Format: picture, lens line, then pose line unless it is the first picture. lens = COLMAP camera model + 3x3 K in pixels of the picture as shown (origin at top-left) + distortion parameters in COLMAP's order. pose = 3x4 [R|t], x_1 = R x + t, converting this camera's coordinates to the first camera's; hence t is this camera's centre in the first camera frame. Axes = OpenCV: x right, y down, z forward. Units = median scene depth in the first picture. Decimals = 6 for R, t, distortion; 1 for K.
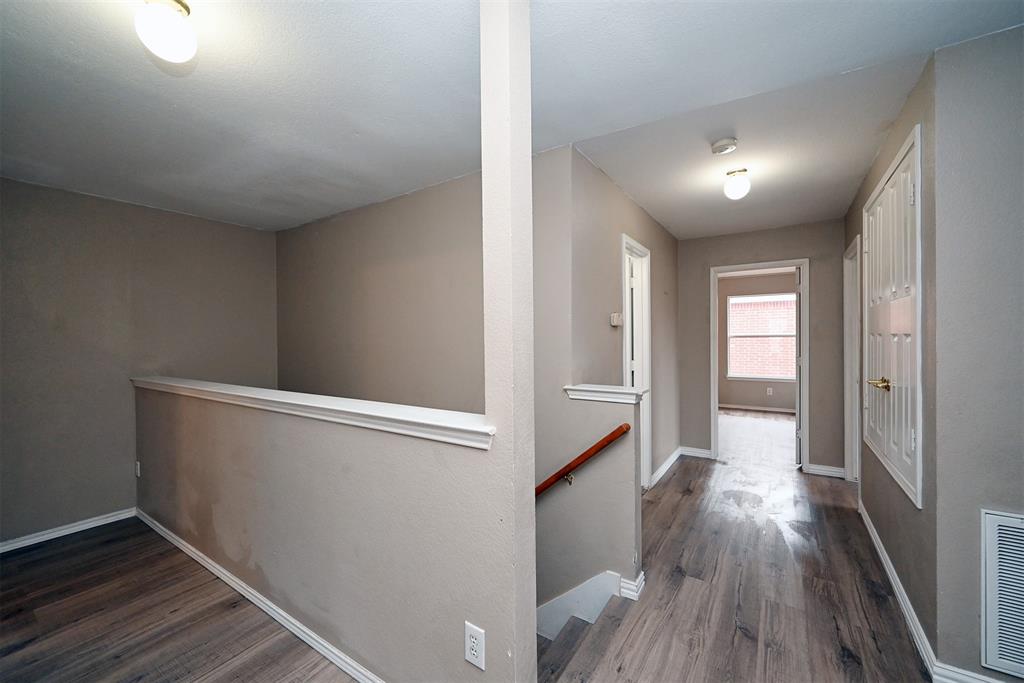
lens RADIAL K [[404.0, 0, 510.7], [0, 404.0, 339.4], [0, 0, 1]] dist [0.002648, 0.000318]
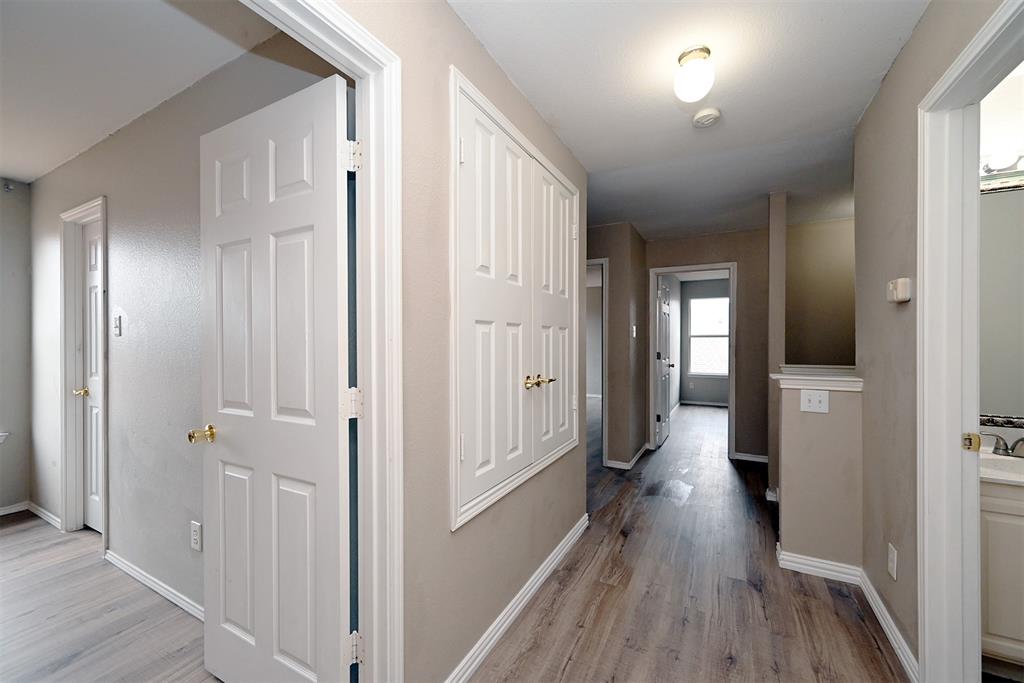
lens RADIAL K [[404.0, 0, 512.2], [0, 404.0, 340.2], [0, 0, 1]] dist [0.002648, 0.000318]
pose [[-0.995233, 0.008471, -0.097156, 1.087401], [0.007457, 0.999914, 0.010795, 0.014270], [0.097239, 0.010019, -0.995211, 1.922638]]
